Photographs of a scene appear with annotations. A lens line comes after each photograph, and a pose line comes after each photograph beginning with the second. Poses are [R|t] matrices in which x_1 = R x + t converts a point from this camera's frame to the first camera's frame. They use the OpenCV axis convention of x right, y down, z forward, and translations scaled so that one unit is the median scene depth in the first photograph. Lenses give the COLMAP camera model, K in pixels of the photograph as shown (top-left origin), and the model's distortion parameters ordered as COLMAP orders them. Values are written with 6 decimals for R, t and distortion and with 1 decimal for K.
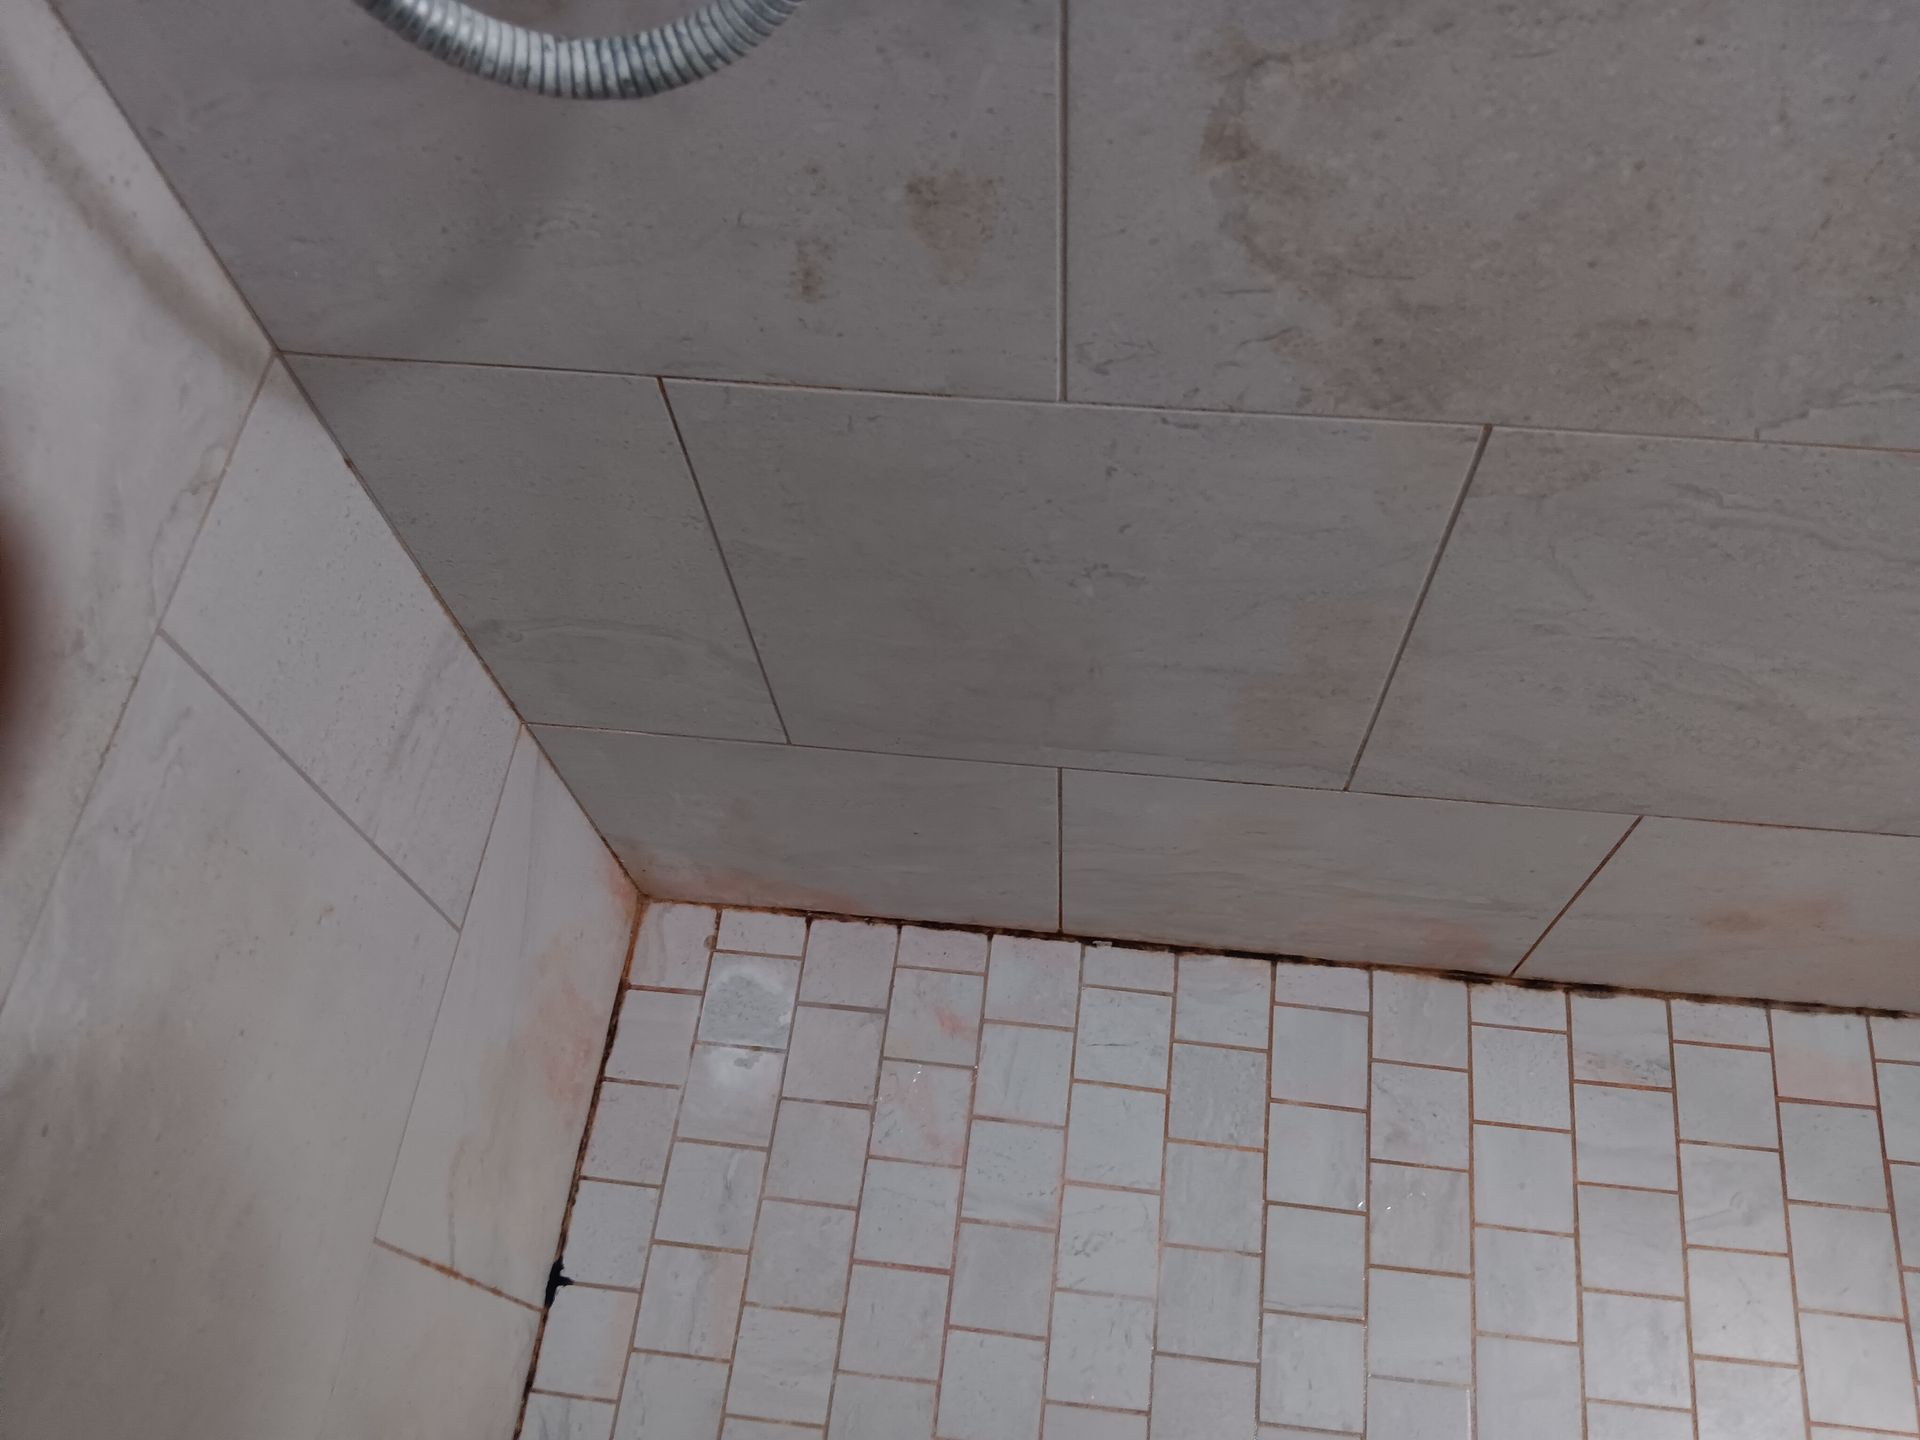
lens RADIAL K [[1503.6, 0, 970.4], [0, 1503.6, 721.7], [0, 0, 1]] dist [0.055438, -0.137861]
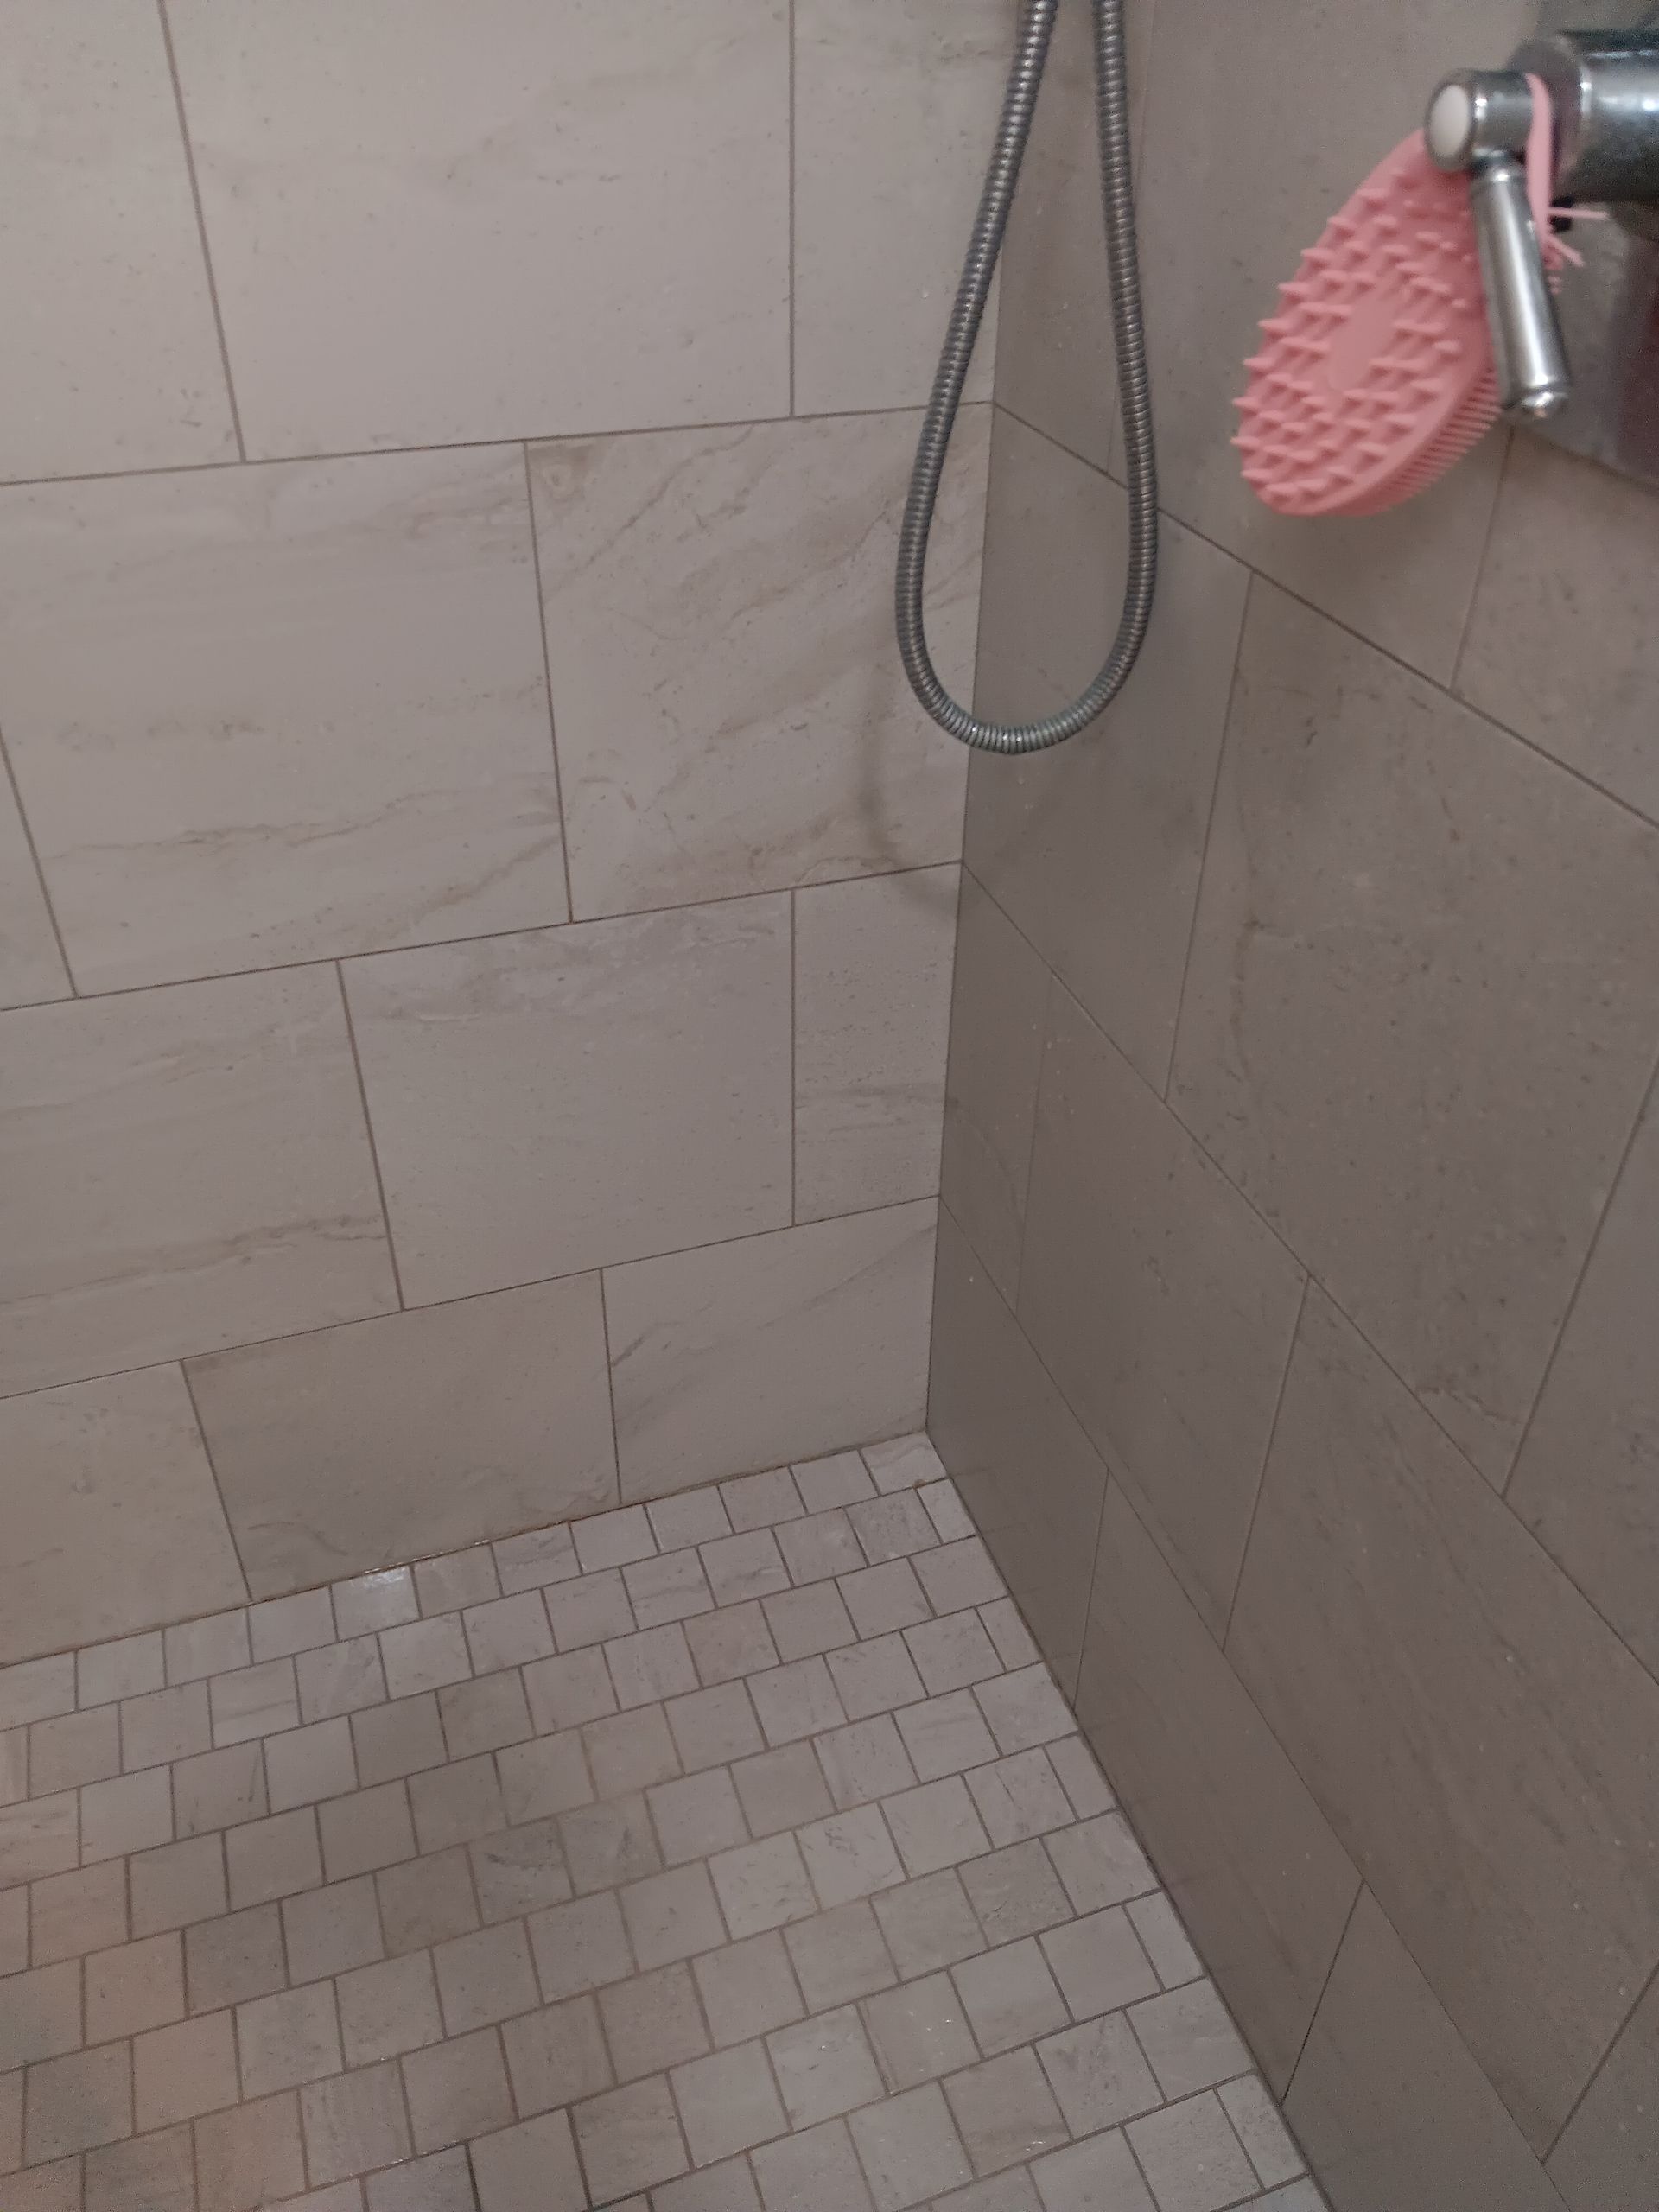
lens RADIAL K [[1699.9, 0, 830.2], [0, 1699.9, 1098.0], [0, 0, 1]] dist [0.042660, -0.099836]
pose [[0.432455, 0.573618, -0.695662, 0.640880], [-0.812106, 0.583011, -0.024111, 0.061155], [0.391748, 0.575378, 0.717965, -0.227923]]
